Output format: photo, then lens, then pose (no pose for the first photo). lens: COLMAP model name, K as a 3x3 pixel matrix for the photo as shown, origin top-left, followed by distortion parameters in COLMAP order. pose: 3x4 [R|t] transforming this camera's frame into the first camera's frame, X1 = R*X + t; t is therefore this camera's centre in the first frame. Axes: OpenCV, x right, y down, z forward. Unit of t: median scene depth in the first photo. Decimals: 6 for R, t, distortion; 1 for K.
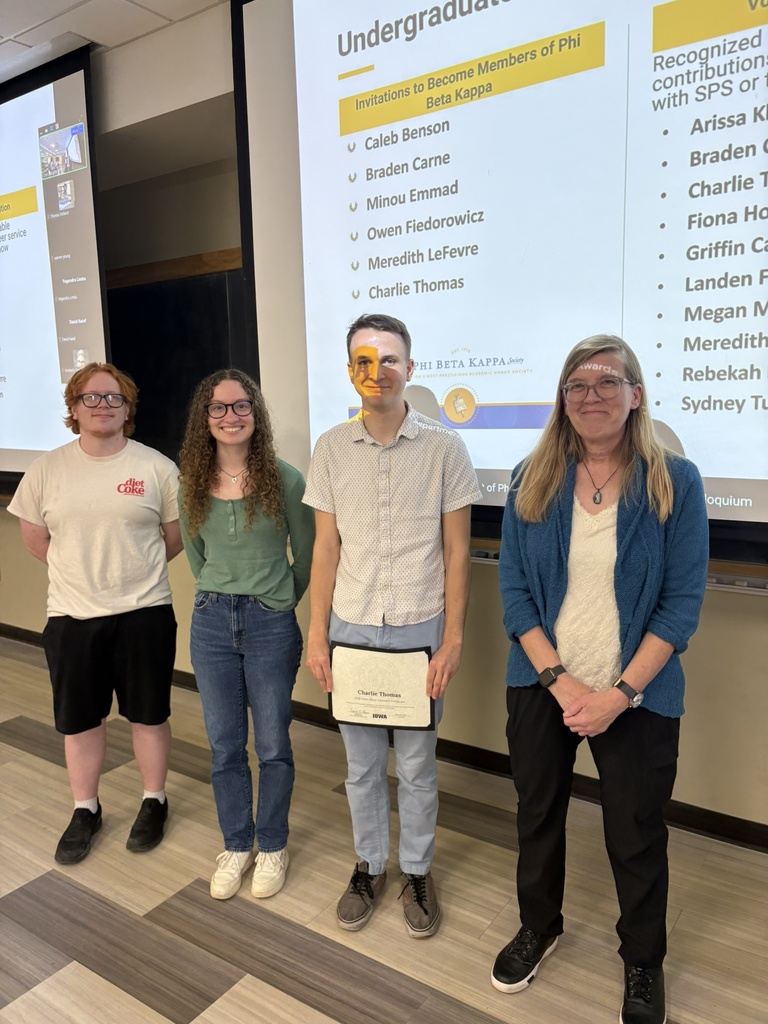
lens RADIAL K [[778.6, 0, 384.9], [0, 778.6, 515.4], [0, 0, 1]] dist [0.045231, -0.047381]
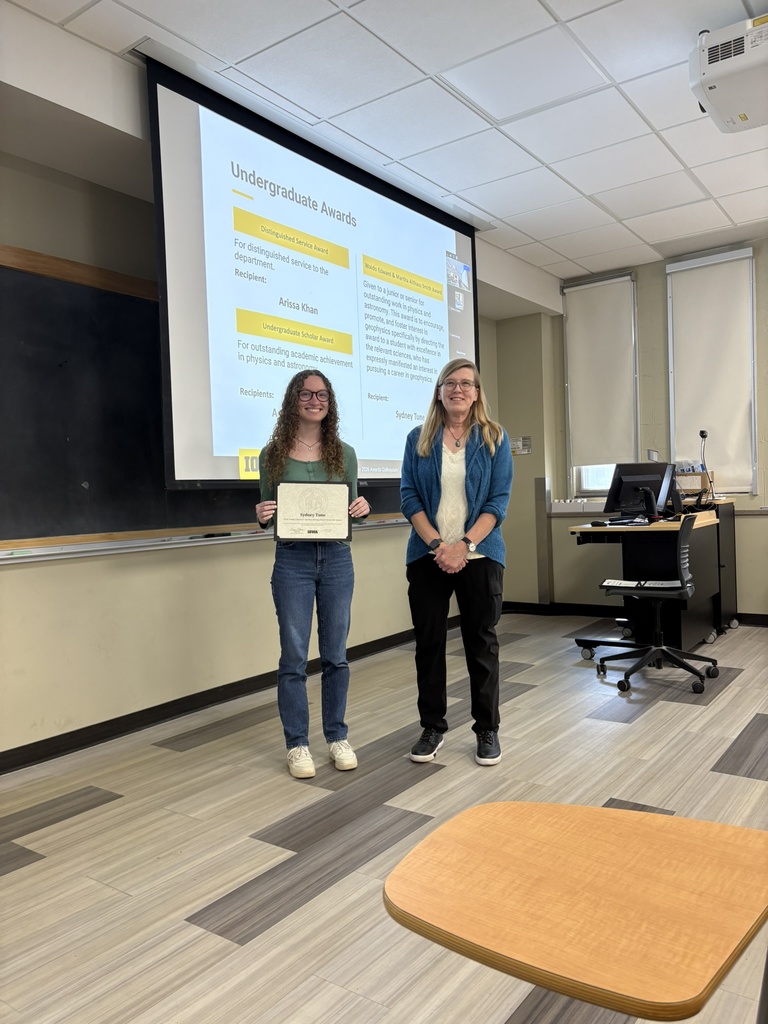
lens RADIAL K [[778.6, 0, 384.7], [0, 778.6, 515.2], [0, 0, 1]] dist [0.045231, -0.047381]
pose [[0.035990, -0.013143, 0.999266, -1.533029], [0.167205, 0.985898, 0.006945, 0.074587], [-0.985265, 0.166832, 0.037680, 0.785141]]
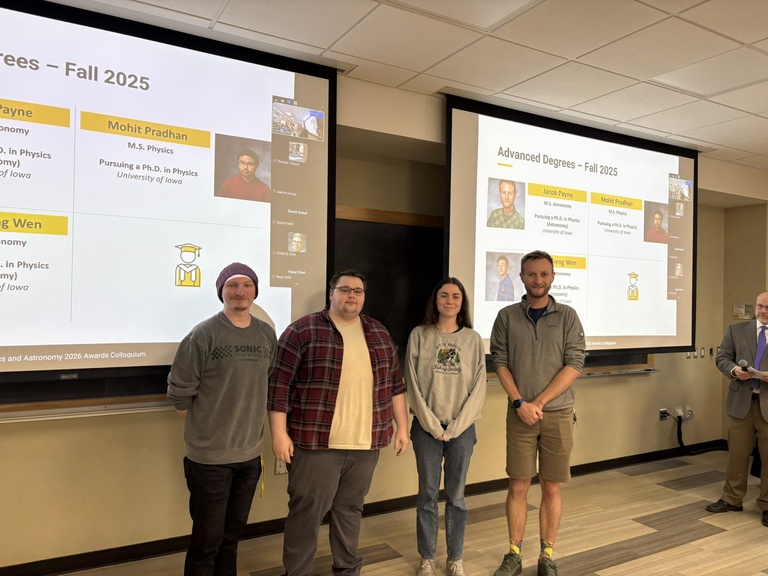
lens RADIAL K [[584.0, 0, 381.8], [0, 584.0, 287.2], [0, 0, 1]] dist [0.045231, -0.047381]
pose [[0.445203, 0.036167, 0.894699, -1.694949], [0.092837, 0.991935, -0.086293, -0.102728], [-0.890604, 0.121479, 0.438255, 0.624516]]
